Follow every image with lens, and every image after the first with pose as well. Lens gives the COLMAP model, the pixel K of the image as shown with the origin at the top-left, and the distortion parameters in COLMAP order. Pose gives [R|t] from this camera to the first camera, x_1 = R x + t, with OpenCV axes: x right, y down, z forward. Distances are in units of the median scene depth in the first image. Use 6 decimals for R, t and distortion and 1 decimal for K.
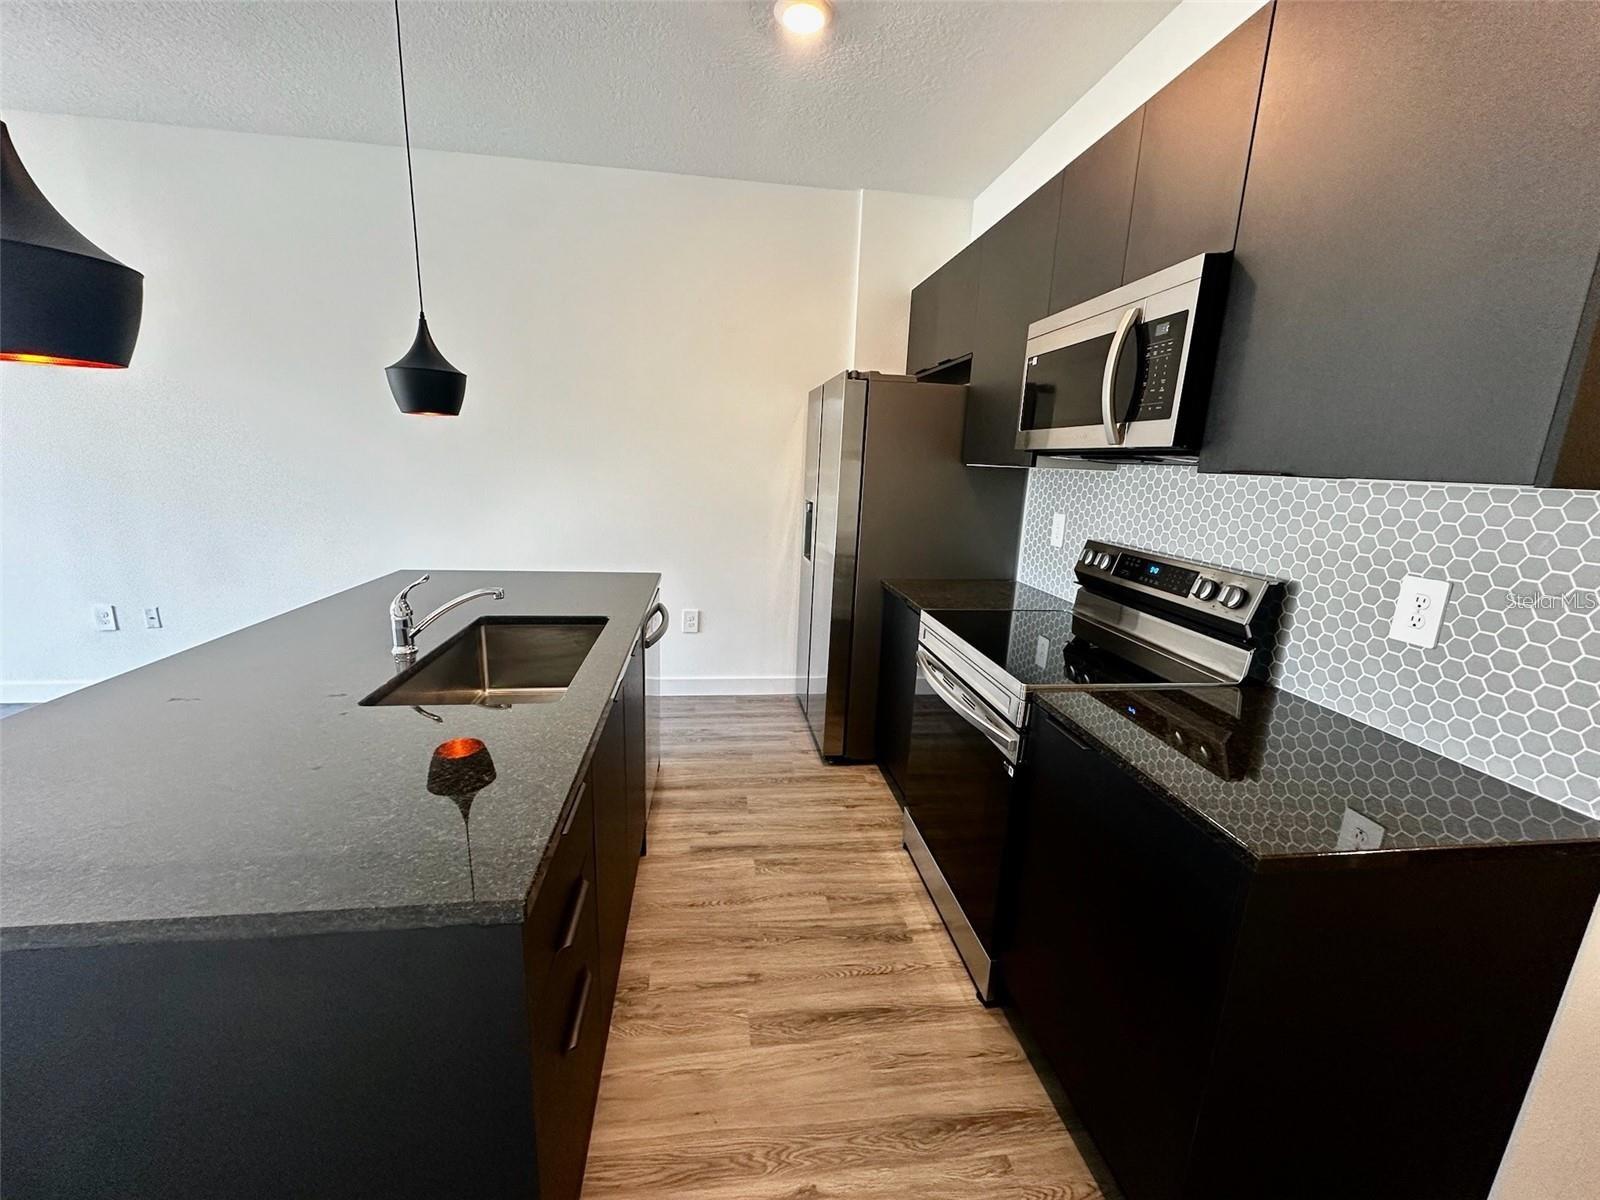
lens RADIAL K [[646.1, 0, 800.0], [0, 646.1, 600.0], [0, 0, 1]] dist [-0.001832, -0.000035]
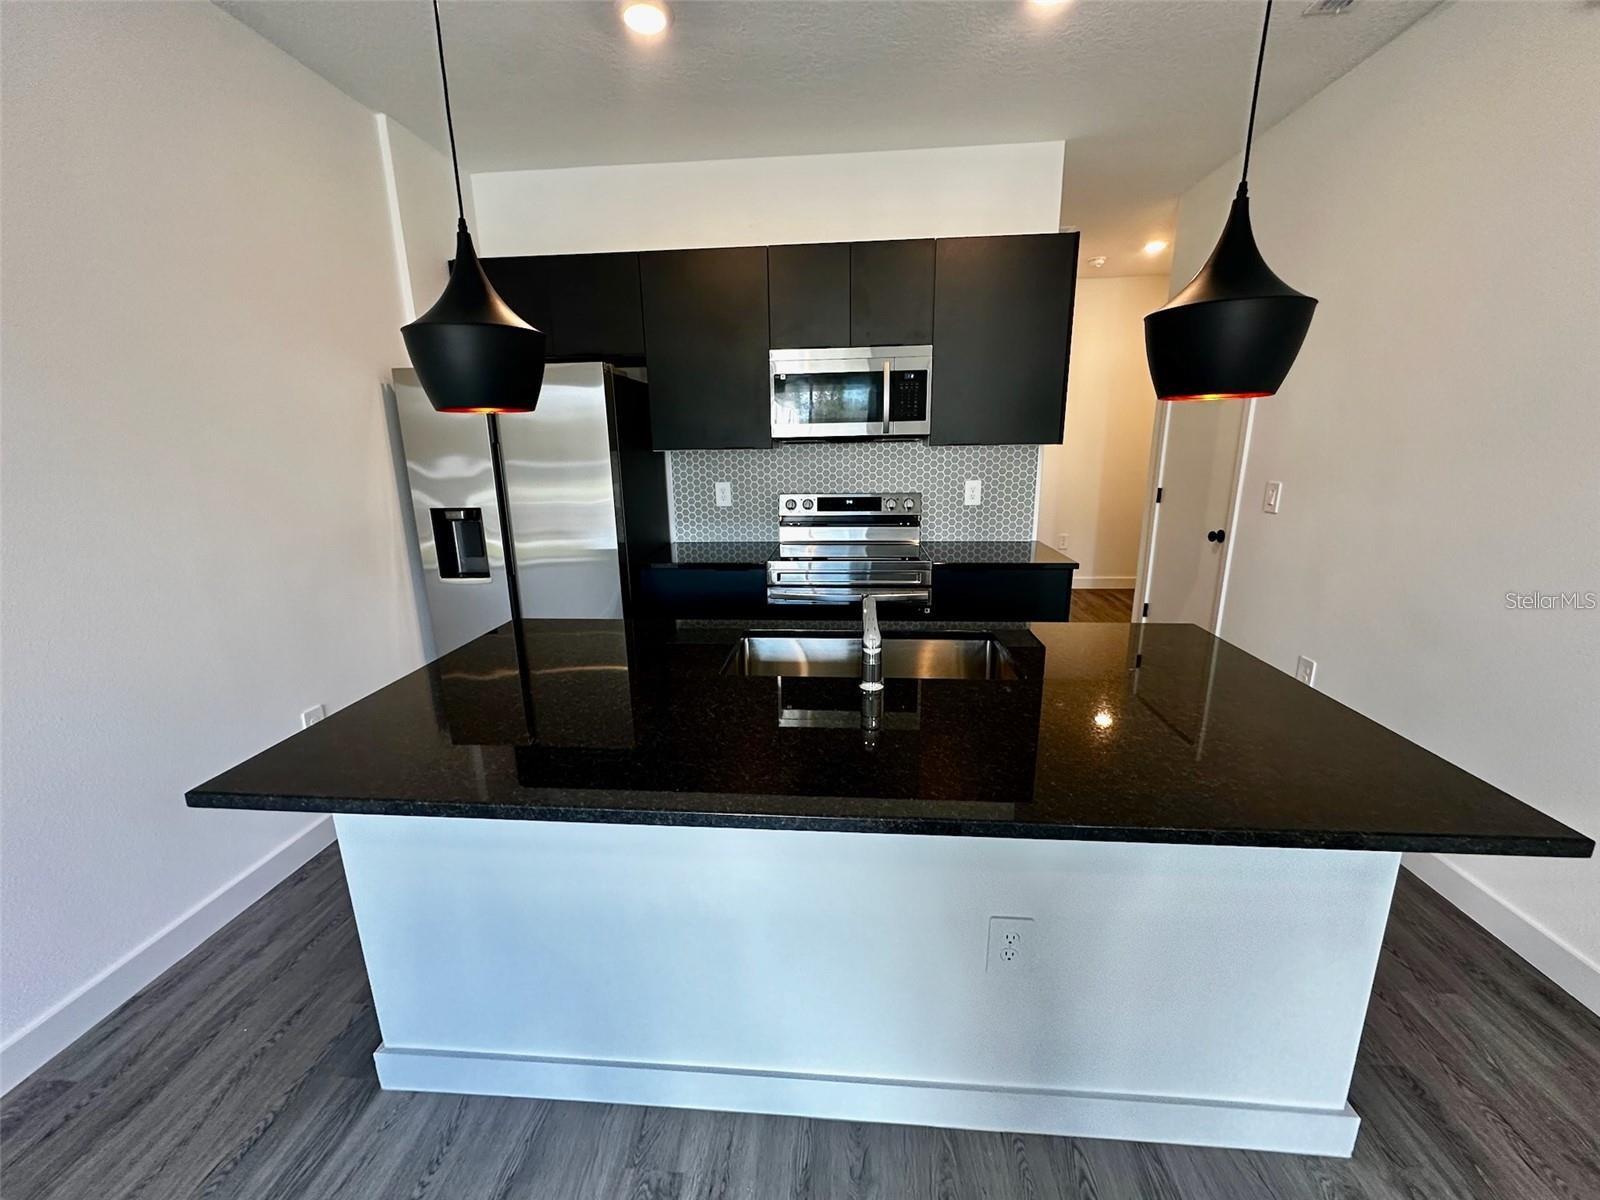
lens RADIAL K [[646.1, 0, 800.0], [0, 646.1, 600.0], [0, 0, 1]] dist [-0.001832, -0.000035]
pose [[0.205064, -0.272480, 0.940055, -1.488208], [0.233348, 0.946381, 0.223411, -0.264713], [-0.950525, 0.173546, 0.257651, 0.851282]]
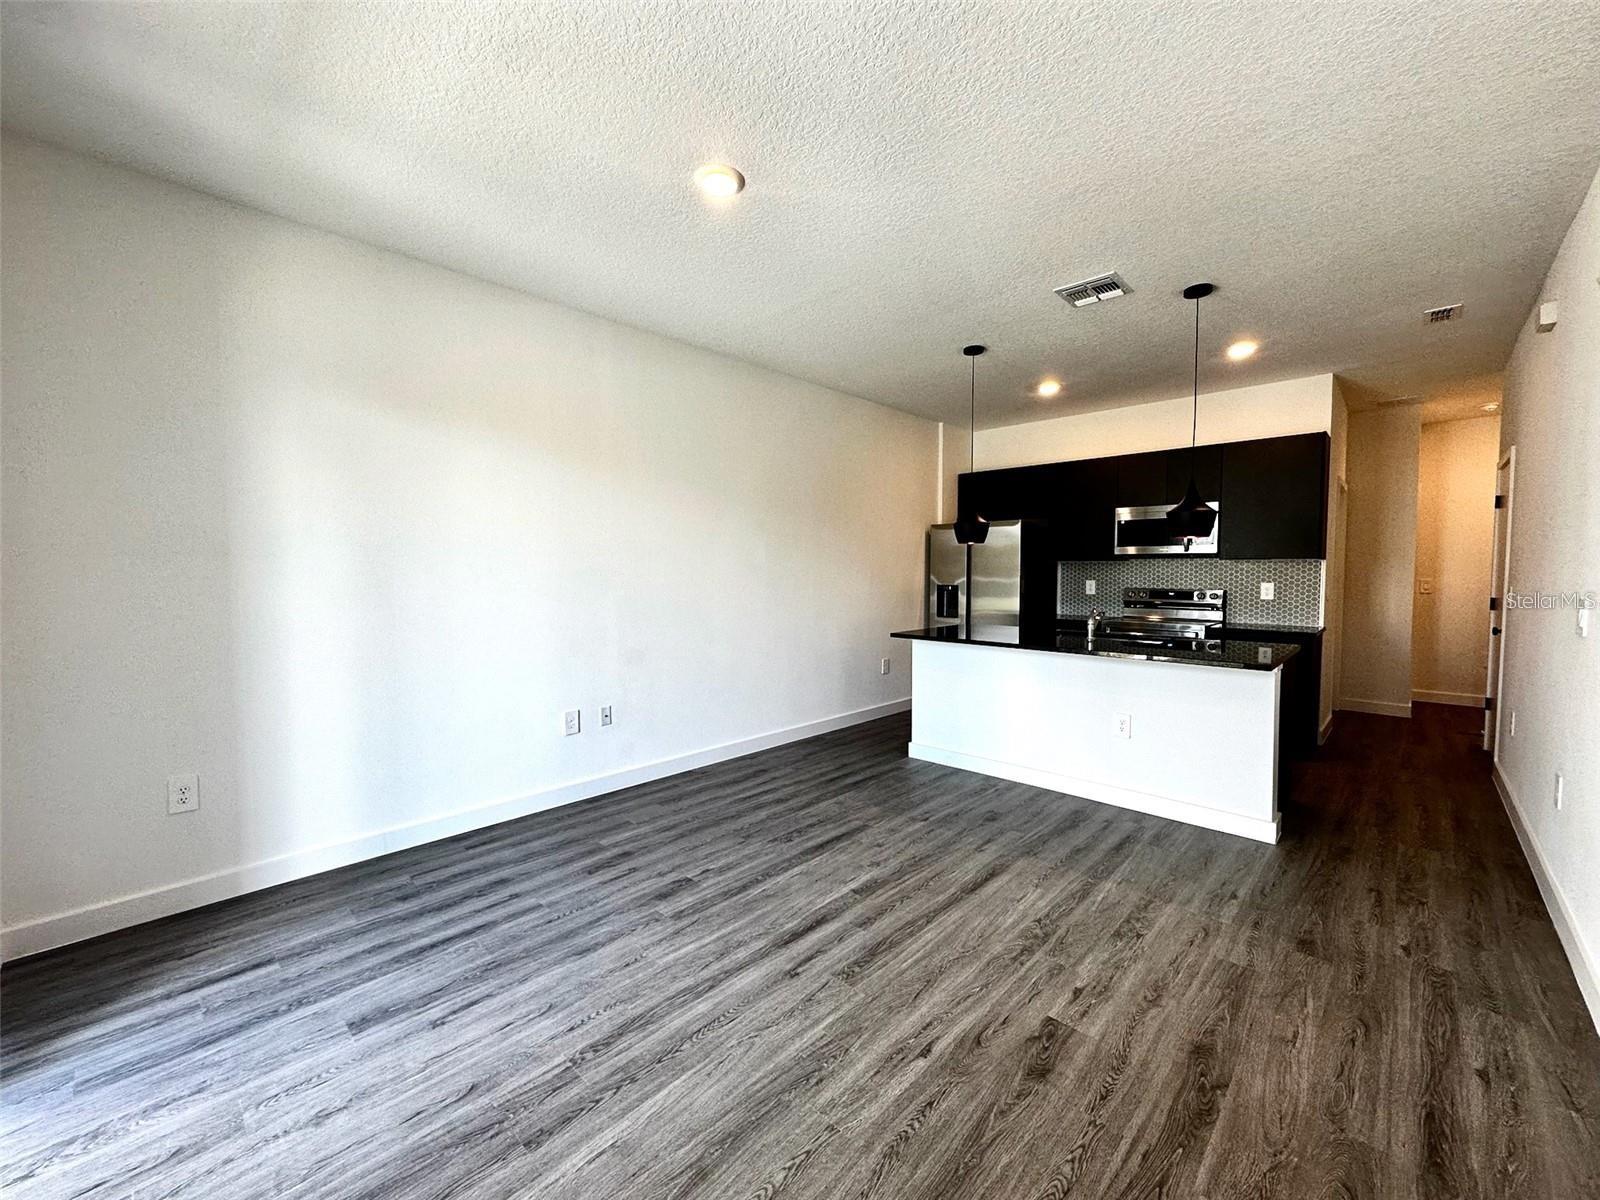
lens RADIAL K [[646.1, 0, 800.0], [0, 646.1, 600.0], [0, 0, 1]] dist [-0.001832, -0.000035]
pose [[0.772518, -0.065931, 0.631561, -3.059342], [0.164153, 0.981522, -0.098326, -0.009023], [-0.613408, 0.179631, 0.769067, -0.238414]]
